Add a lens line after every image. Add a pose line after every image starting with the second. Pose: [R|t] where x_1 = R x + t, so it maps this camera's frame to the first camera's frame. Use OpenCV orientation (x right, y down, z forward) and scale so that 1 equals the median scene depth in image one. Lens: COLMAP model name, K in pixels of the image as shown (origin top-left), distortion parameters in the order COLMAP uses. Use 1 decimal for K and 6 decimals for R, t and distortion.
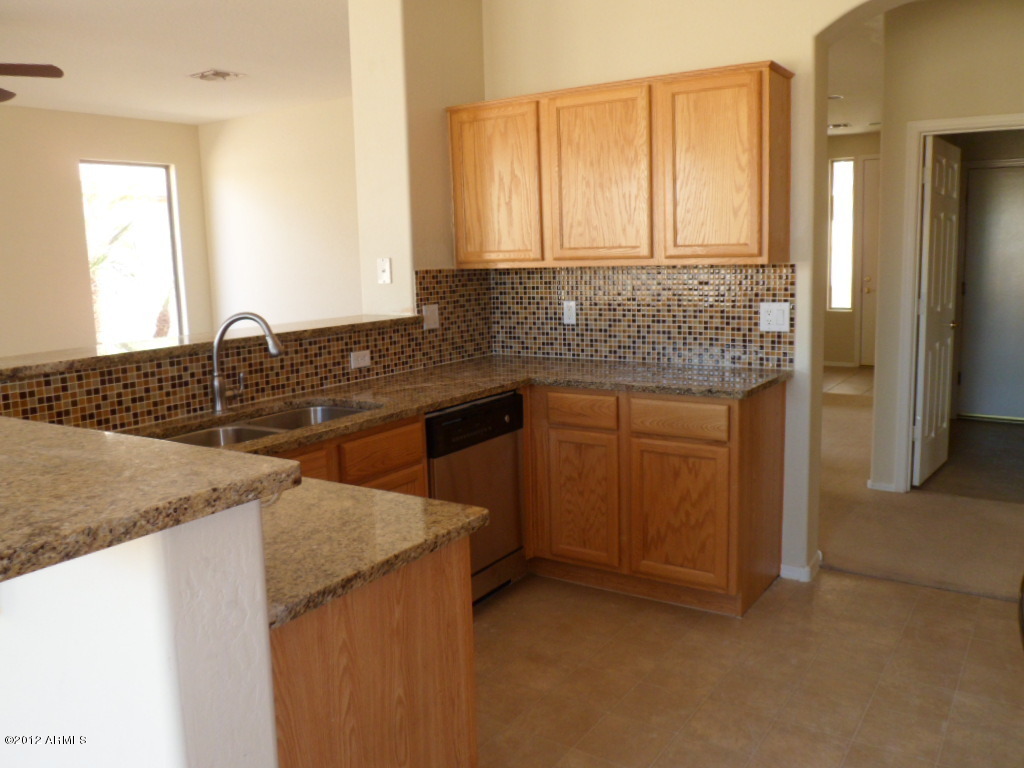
lens RADIAL K [[846.7, 0, 505.9], [0, 846.7, 390.3], [0, 0, 1]] dist [-0.069630, 0.030534]
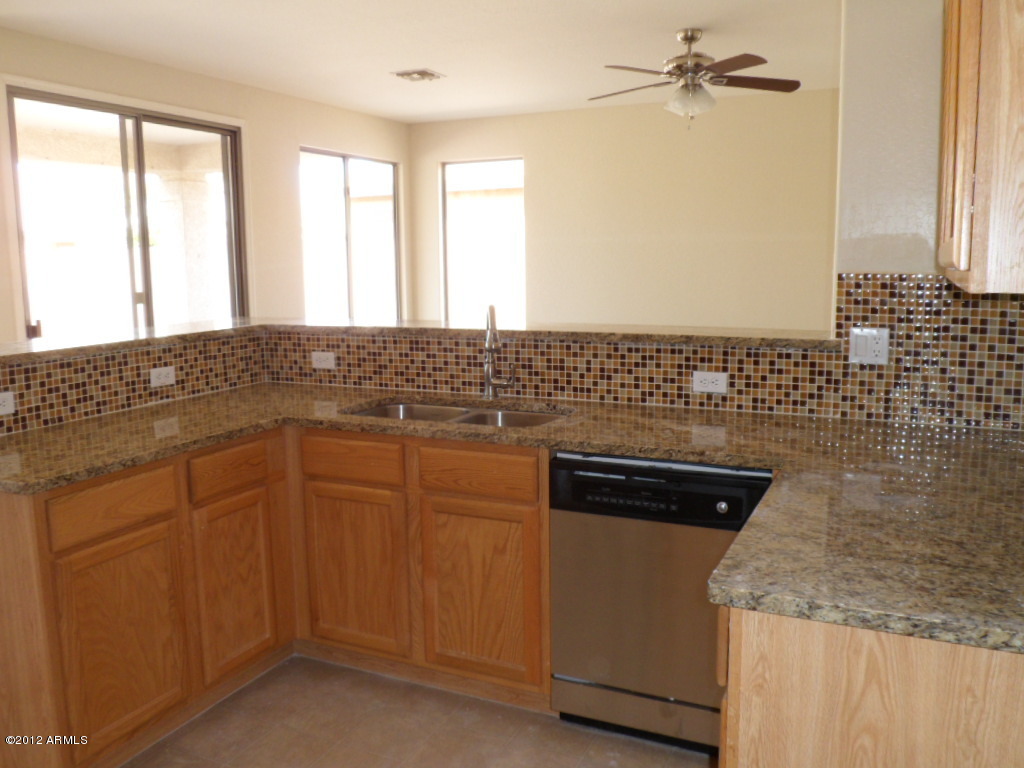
lens RADIAL K [[846.7, 0, 518.5], [0, 846.7, 380.1], [0, 0, 1]] dist [-0.069630, 0.030534]
pose [[0.159138, 0.179112, -0.970873, 0.543271], [-0.149567, 0.976428, 0.155621, -0.129974], [0.975861, 0.120446, 0.182176, 0.662376]]
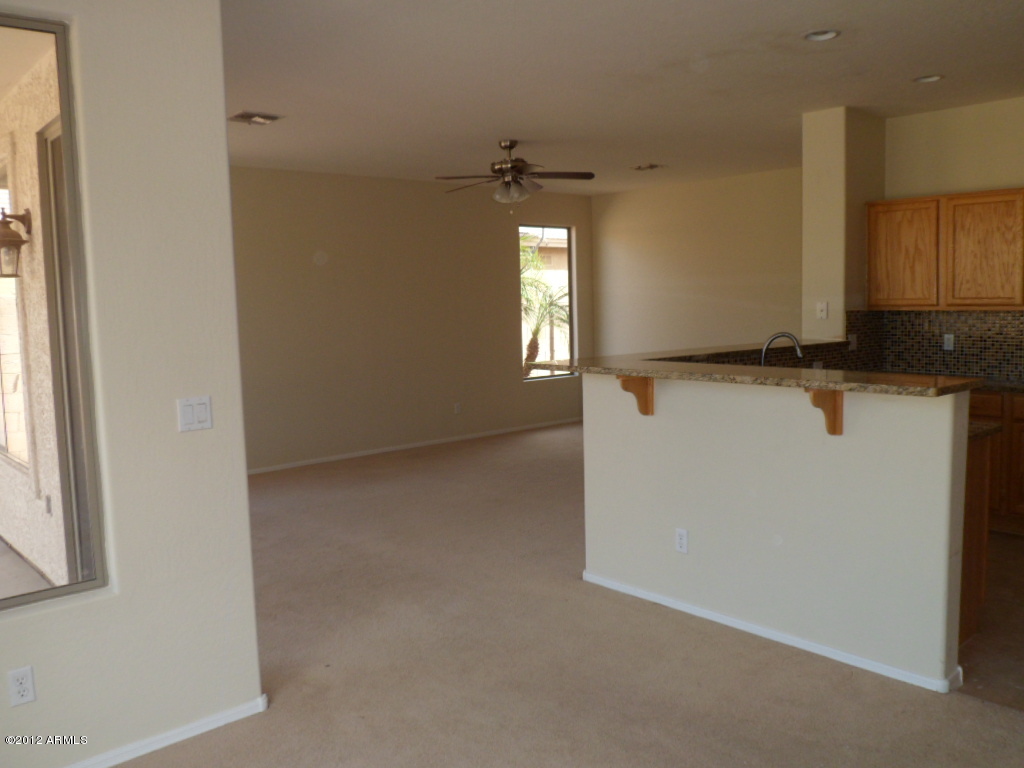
lens RADIAL K [[846.7, 0, 519.9], [0, 846.7, 376.3], [0, 0, 1]] dist [-0.069630, 0.030534]
pose [[0.969729, 0.036375, -0.241457, -0.319091], [-0.051995, 0.996925, -0.058634, 0.096198], [0.238582, 0.069414, 0.968638, -0.598677]]
